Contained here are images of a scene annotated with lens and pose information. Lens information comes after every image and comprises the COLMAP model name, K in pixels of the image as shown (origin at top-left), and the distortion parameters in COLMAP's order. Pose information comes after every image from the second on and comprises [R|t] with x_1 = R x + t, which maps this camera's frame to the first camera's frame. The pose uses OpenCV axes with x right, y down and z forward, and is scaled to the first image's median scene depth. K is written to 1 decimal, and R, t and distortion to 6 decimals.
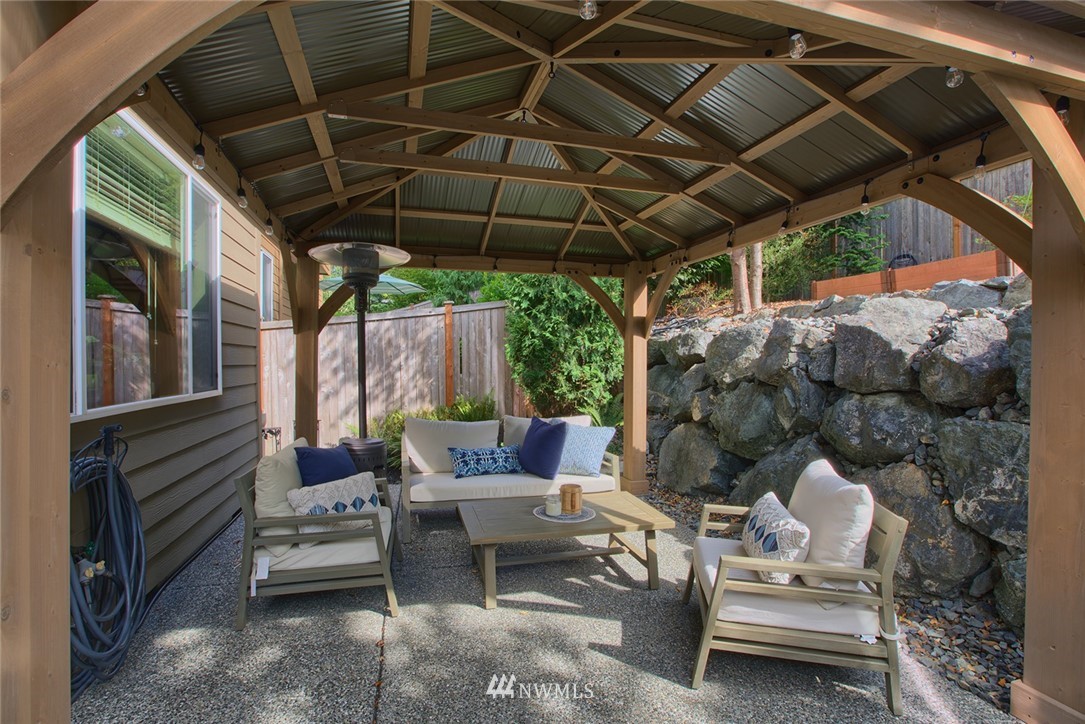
lens RADIAL K [[504.8, 0, 535.2], [0, 504.8, 370.2], [0, 0, 1]] dist [-0.011596, 0.002225]
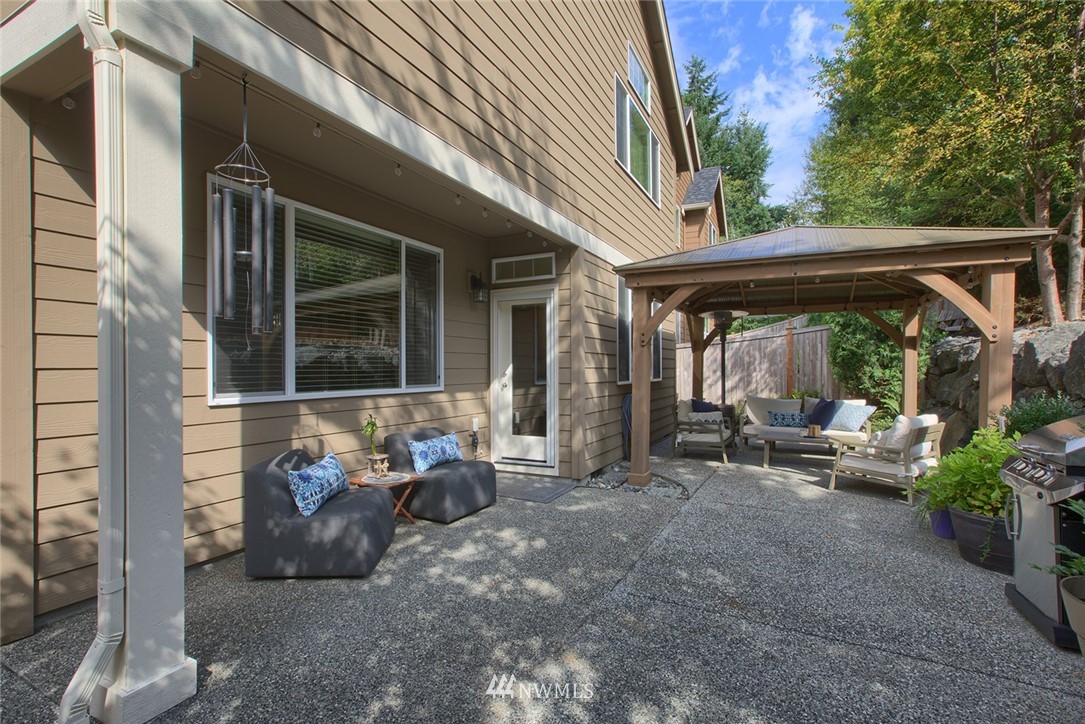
lens RADIAL K [[504.8, 0, 534.7], [0, 504.8, 369.2], [0, 0, 1]] dist [-0.011596, 0.002225]
pose [[0.727522, 0.005510, -0.686062, 0.386088], [-0.013060, 0.999898, -0.005818, 0.013320], [0.685960, 0.013193, 0.727519, -0.777418]]
